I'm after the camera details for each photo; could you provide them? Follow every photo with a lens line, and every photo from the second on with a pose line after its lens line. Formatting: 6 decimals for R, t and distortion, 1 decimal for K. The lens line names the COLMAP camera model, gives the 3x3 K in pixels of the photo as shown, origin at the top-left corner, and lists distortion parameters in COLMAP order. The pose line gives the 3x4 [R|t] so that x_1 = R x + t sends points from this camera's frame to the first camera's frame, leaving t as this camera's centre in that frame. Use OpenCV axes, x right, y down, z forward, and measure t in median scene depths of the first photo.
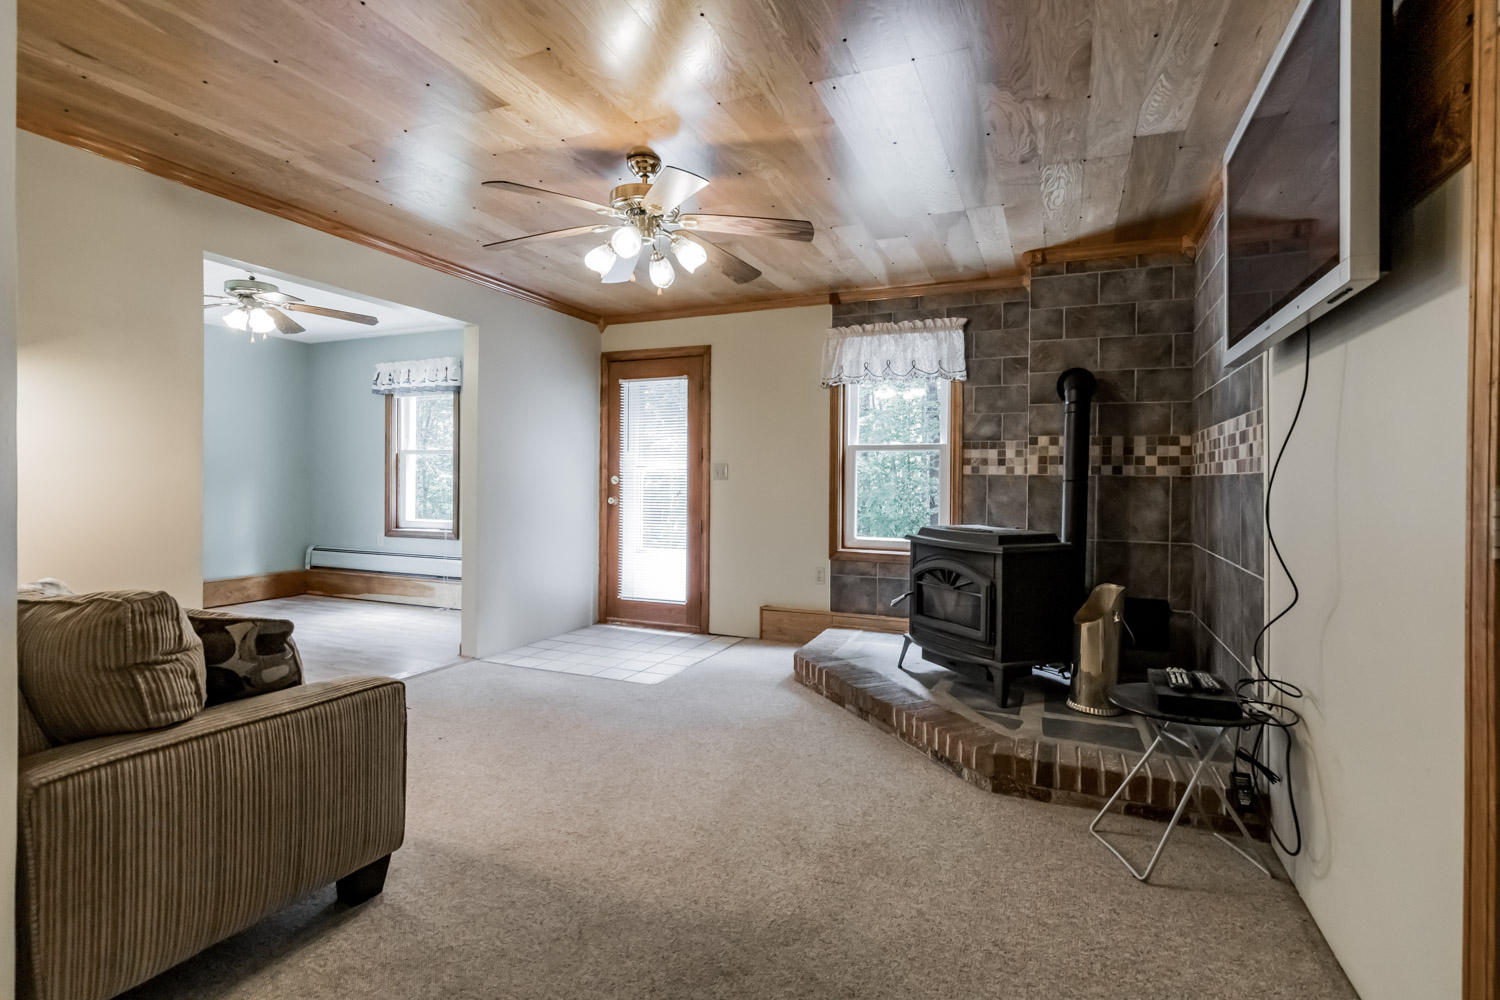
lens RADIAL K [[709.3, 0, 739.8], [0, 709.3, 492.8], [0, 0, 1]] dist [-0.004905, -0.000863]
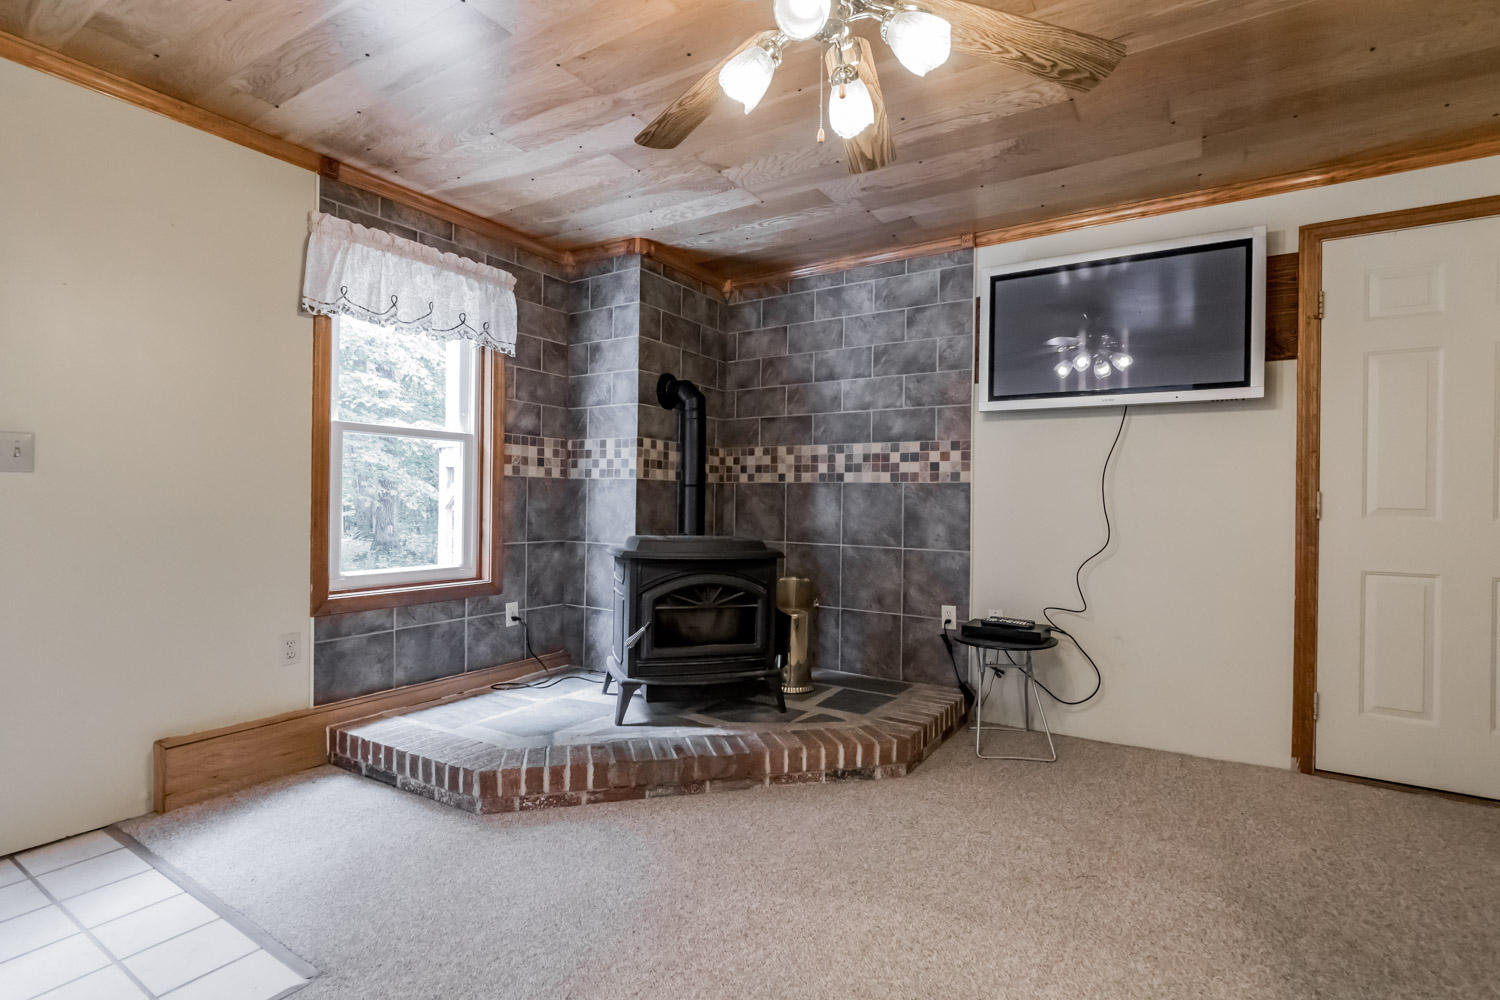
lens RADIAL K [[713.5, 0, 749.8], [0, 713.5, 503.2], [0, 0, 1]] dist [0.000659, -0.000074]
pose [[0.144108, -0.012900, 0.989478, -0.443170], [0.006030, 0.999908, 0.012158, -0.003107], [-0.989544, 0.004215, 0.144173, 0.636428]]
